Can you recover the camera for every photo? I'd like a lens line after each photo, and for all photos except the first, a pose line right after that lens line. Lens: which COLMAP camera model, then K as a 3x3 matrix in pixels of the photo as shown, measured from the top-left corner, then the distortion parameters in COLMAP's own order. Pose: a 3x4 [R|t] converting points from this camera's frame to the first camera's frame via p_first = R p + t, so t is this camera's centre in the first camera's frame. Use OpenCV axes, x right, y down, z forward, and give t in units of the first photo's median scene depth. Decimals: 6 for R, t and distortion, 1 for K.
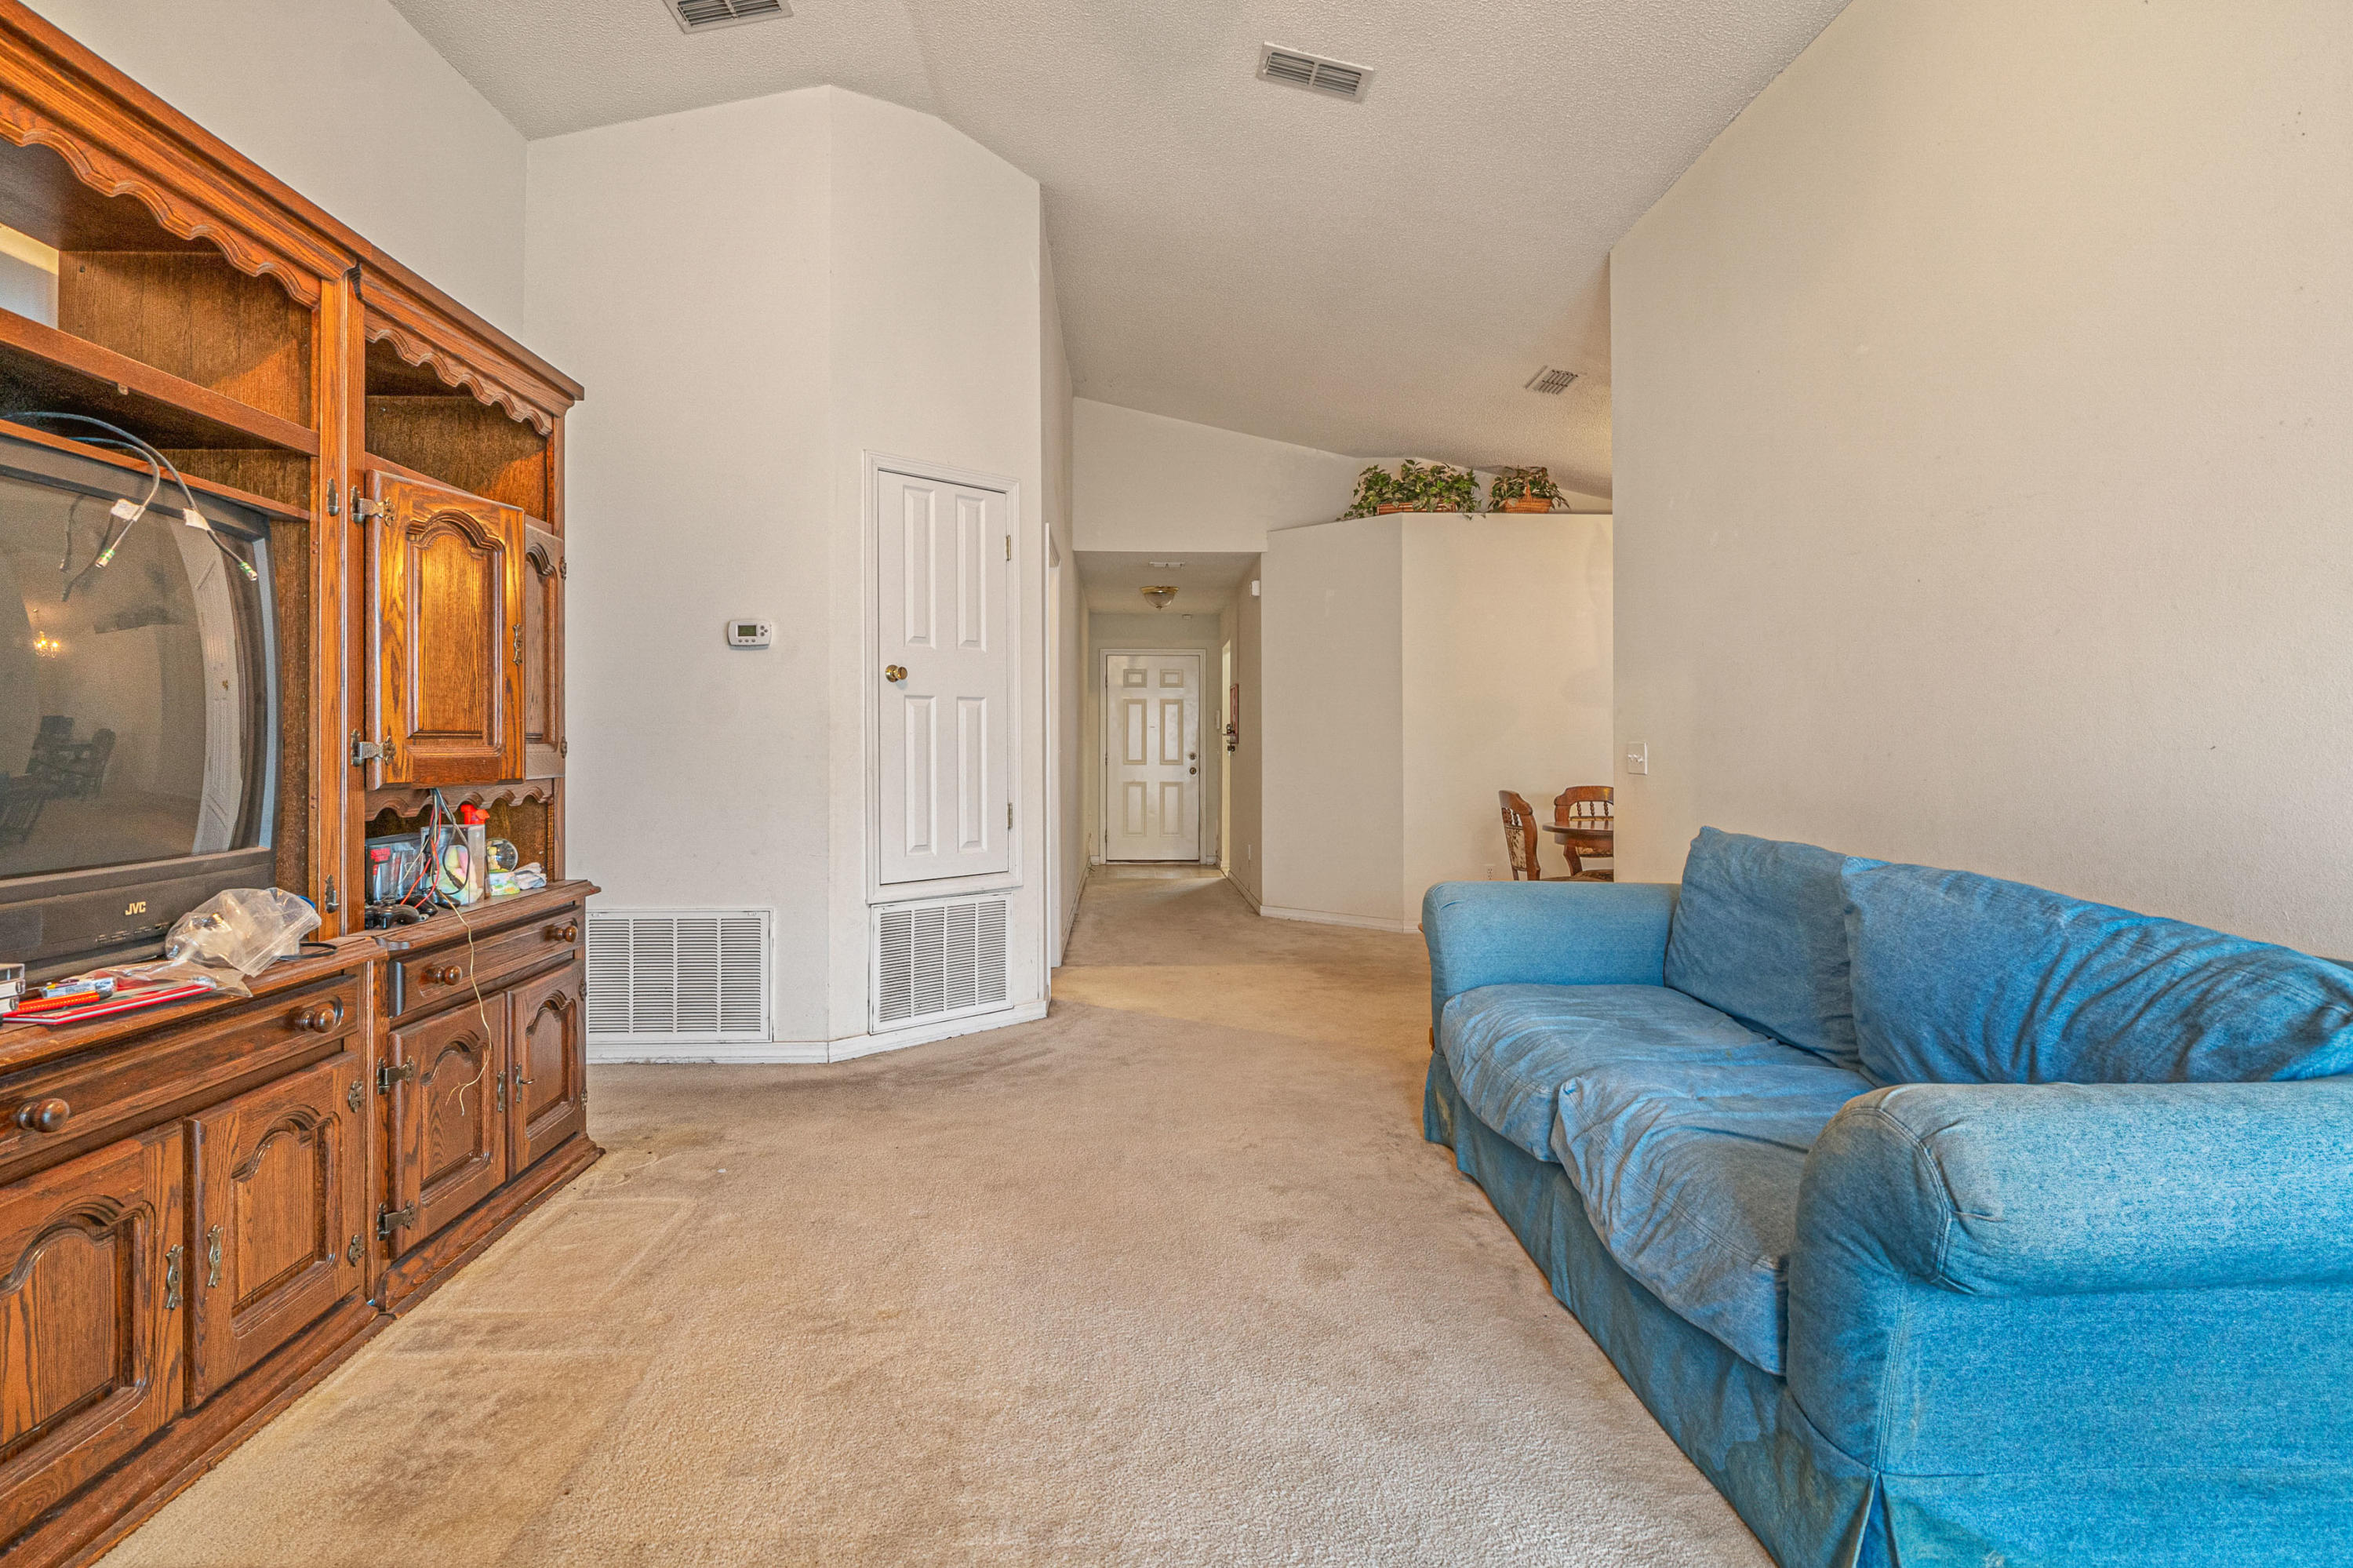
lens RADIAL K [[1258.0, 0, 1169.2], [0, 1258.0, 734.8], [0, 0, 1]] dist [0.000766, -0.003055]
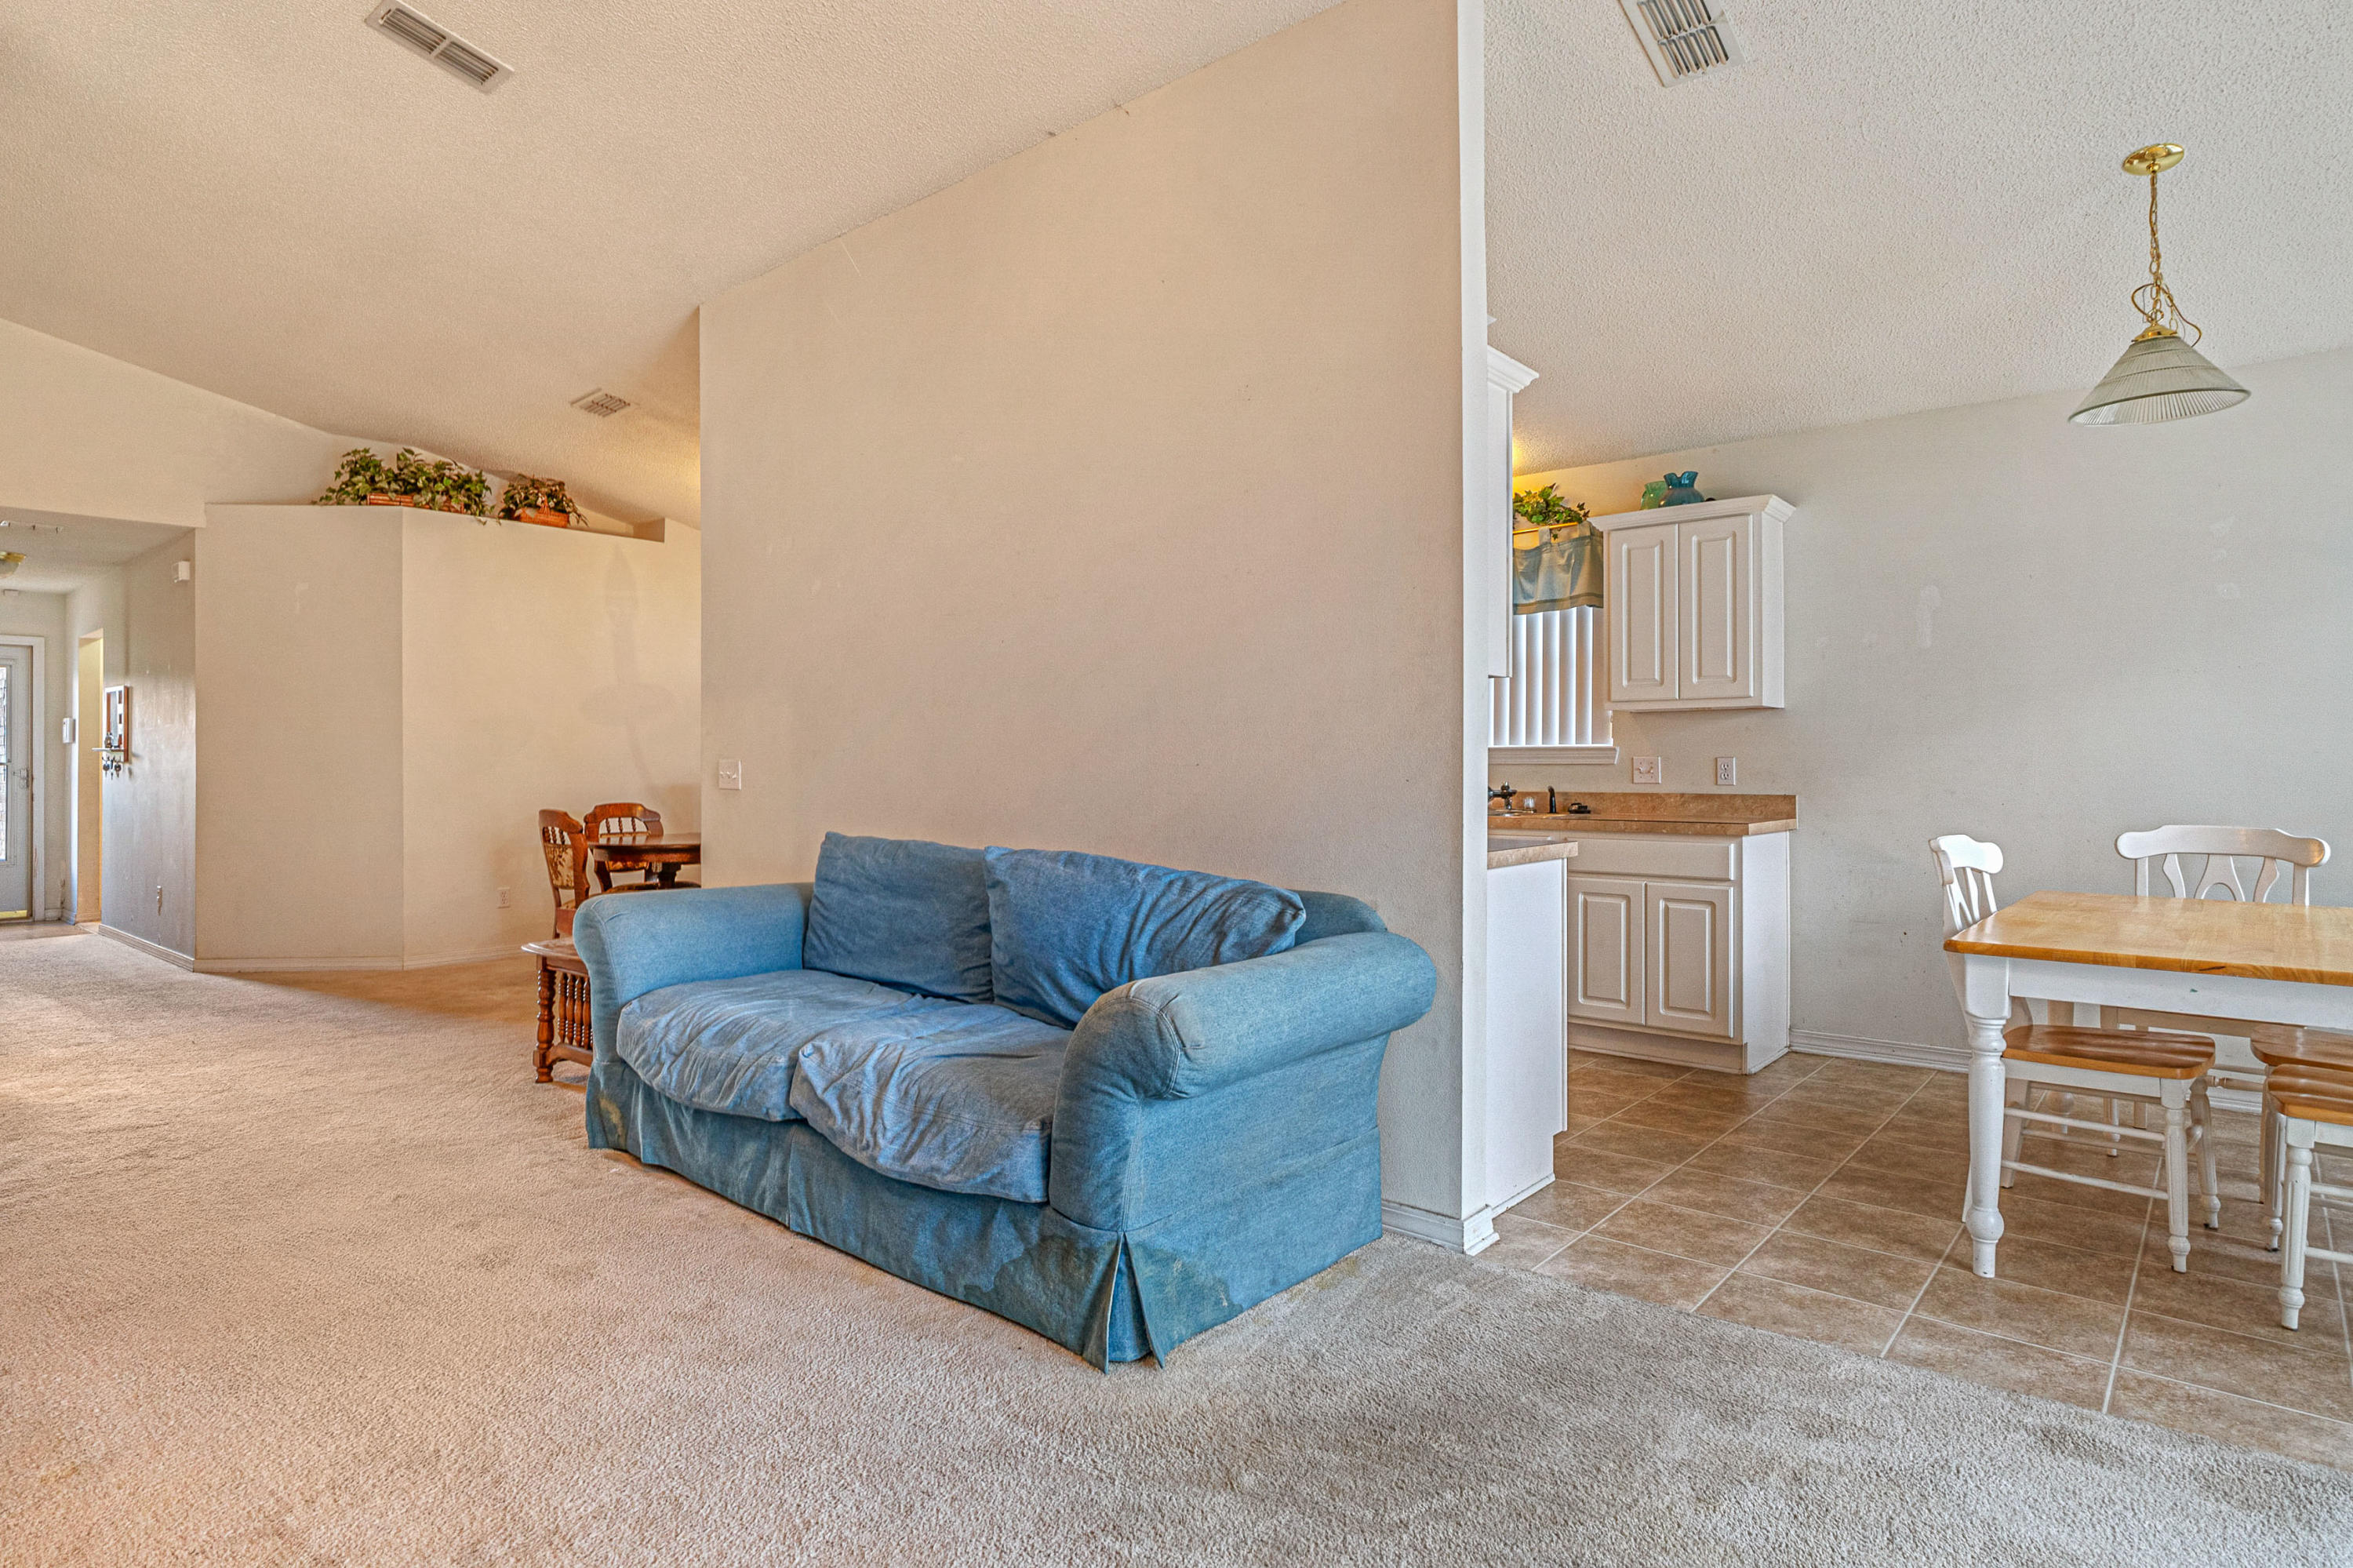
lens RADIAL K [[1258.0, 0, 1159.0], [0, 1258.0, 759.7], [0, 0, 1]] dist [0.000766, -0.003055]
pose [[0.681226, 0.000963, 0.732072, -0.375286], [-0.005456, 0.999978, 0.003762, -0.002718], [-0.732052, -0.006558, 0.681217, -0.060820]]
